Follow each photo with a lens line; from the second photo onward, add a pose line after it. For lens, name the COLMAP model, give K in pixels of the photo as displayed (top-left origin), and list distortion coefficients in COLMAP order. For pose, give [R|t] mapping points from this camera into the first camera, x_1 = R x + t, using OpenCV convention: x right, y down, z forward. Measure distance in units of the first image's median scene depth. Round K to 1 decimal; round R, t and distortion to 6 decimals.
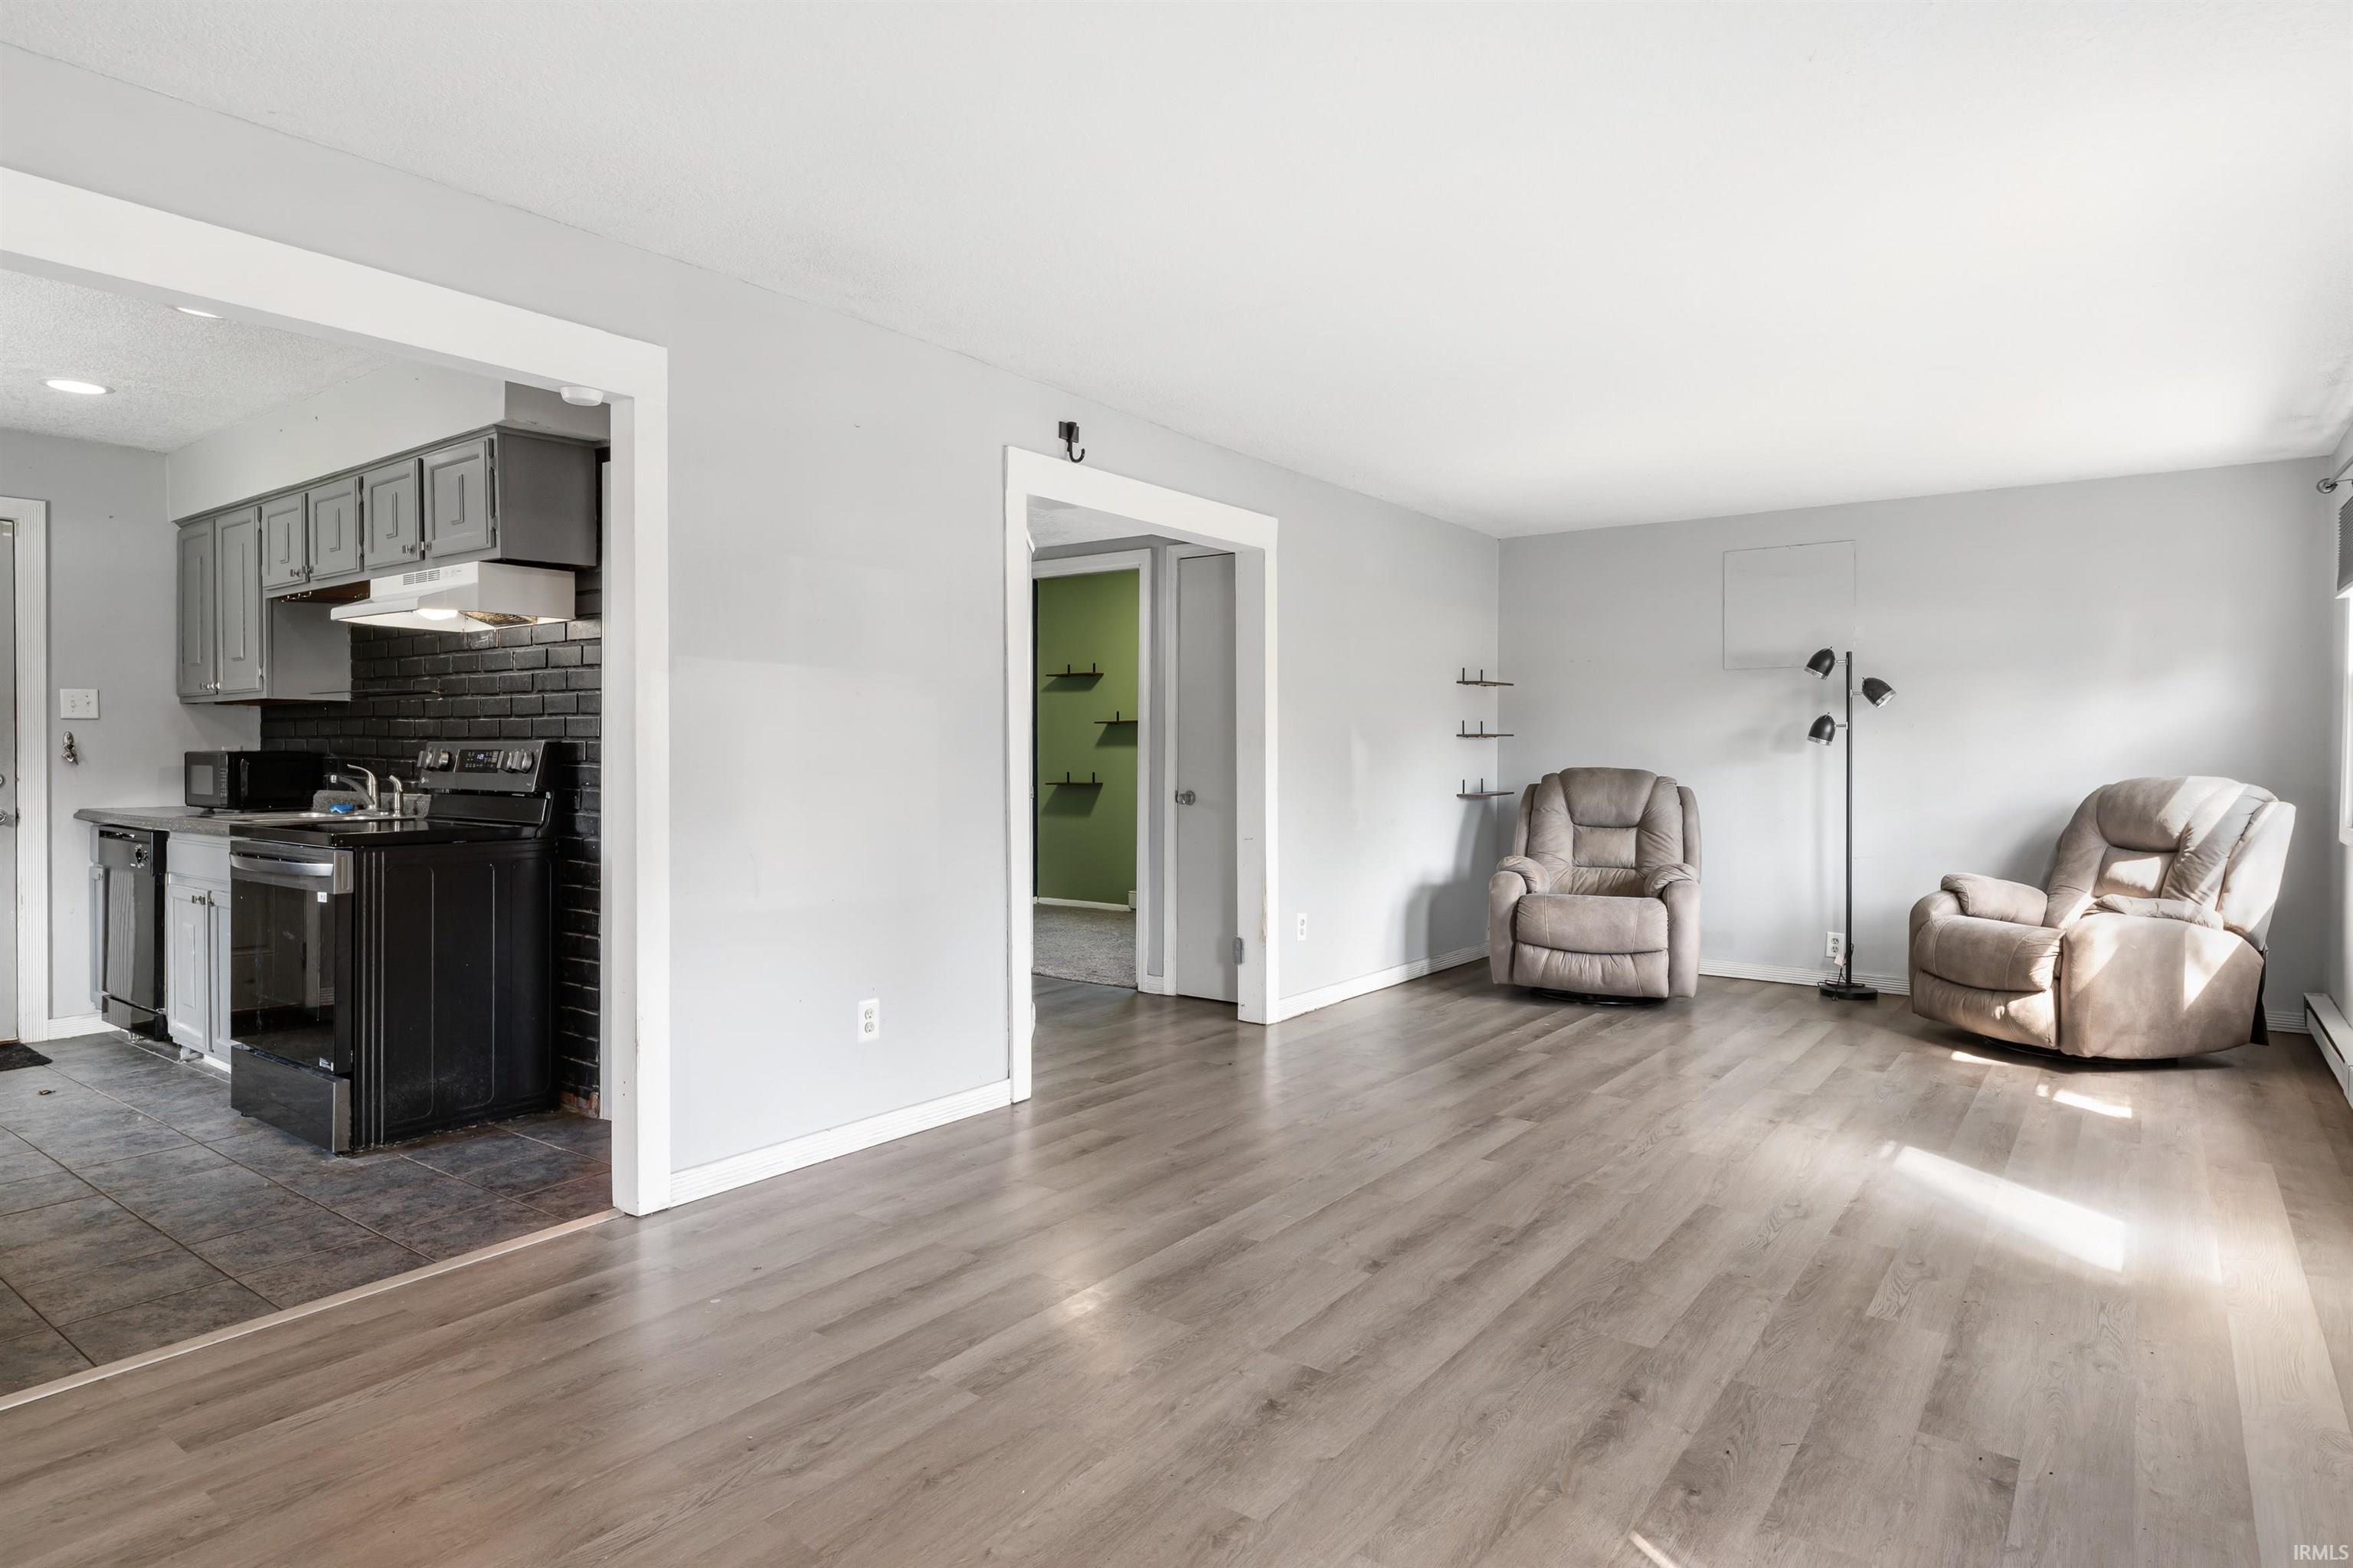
lens RADIAL K [[1316.4, 0, 1171.2], [0, 1316.4, 758.3], [0, 0, 1]] dist [-0.011649, 0.006069]
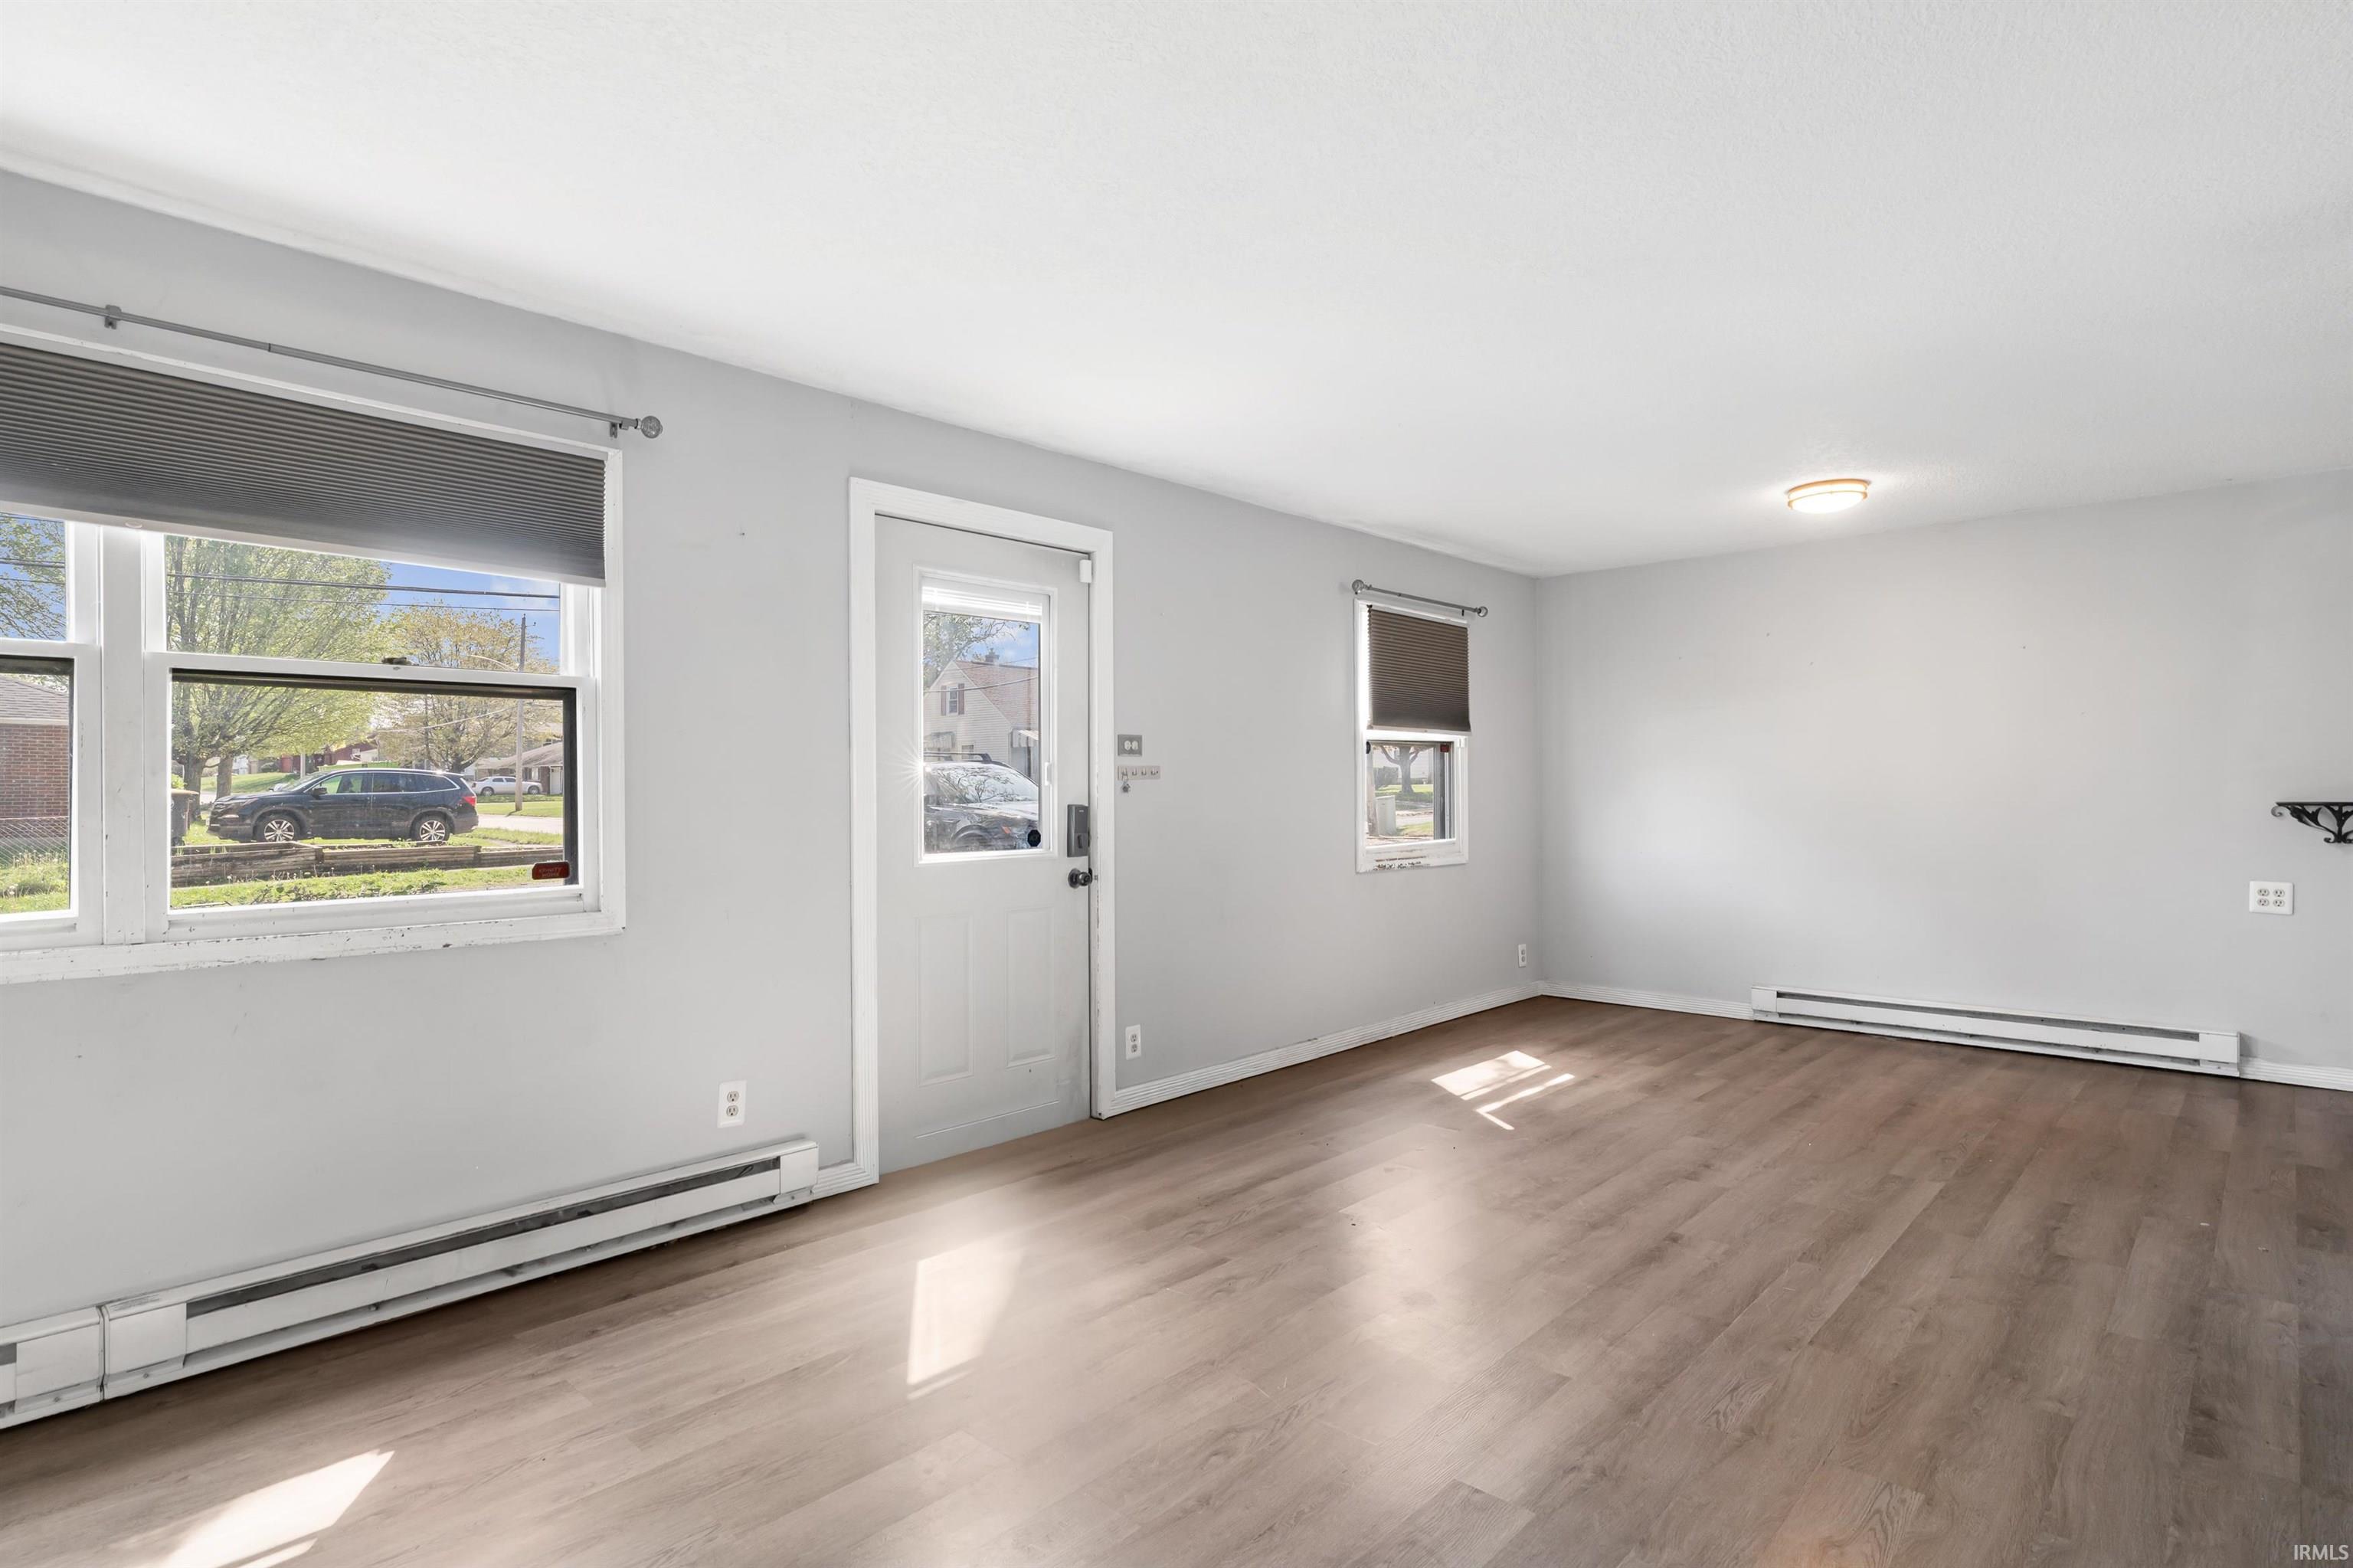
lens RADIAL K [[1189.7, 0, 1167.8], [0, 1189.7, 785.5], [0, 0, 1]] dist [-0.007119, 0.002128]
pose [[-0.992809, 0.005486, 0.119583, 0.325165], [0.006065, 0.999972, 0.004470, -0.013495], [-0.119556, 0.005163, -0.992814, 1.444818]]
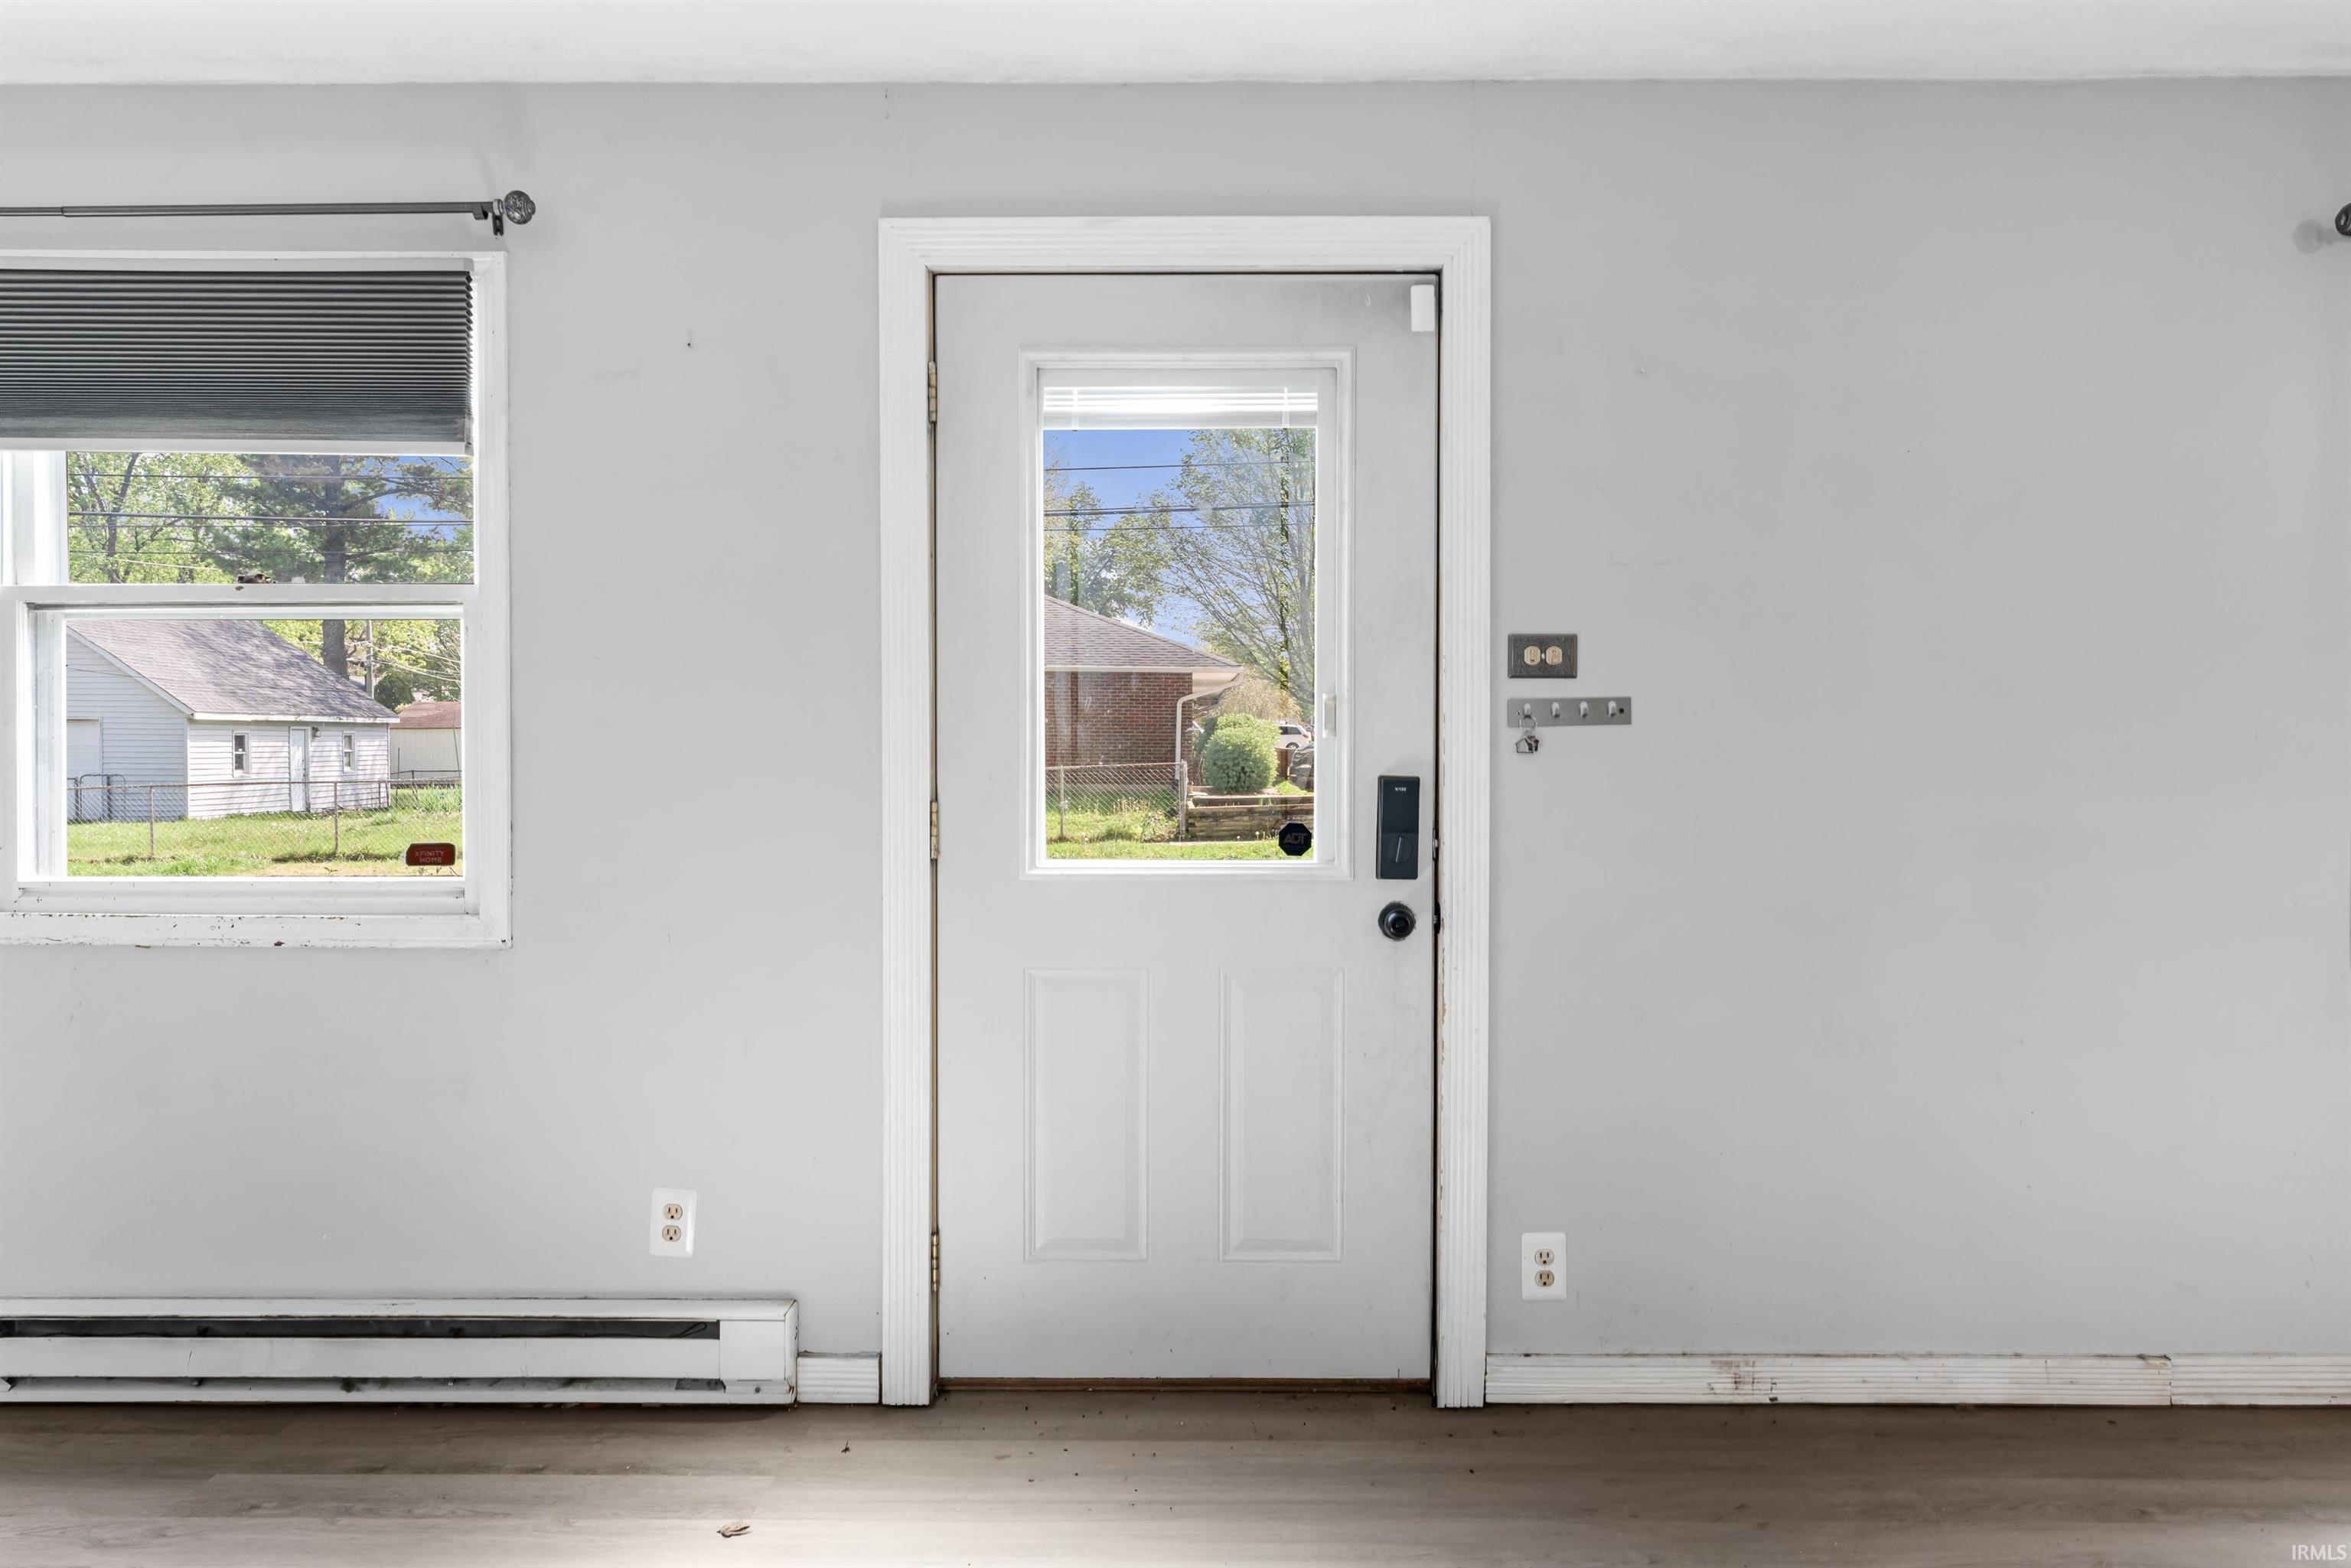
lens RADIAL K [[1659.7, 0, 1163.8], [0, 1659.7, 773.2], [0, 0, 1]] dist [-0.019973, 0.027444]
pose [[-0.593012, -0.016849, 0.805017, 0.010951], [0.005299, 0.999678, 0.024827, -0.012758], [-0.805176, 0.018988, -0.592731, 0.957892]]
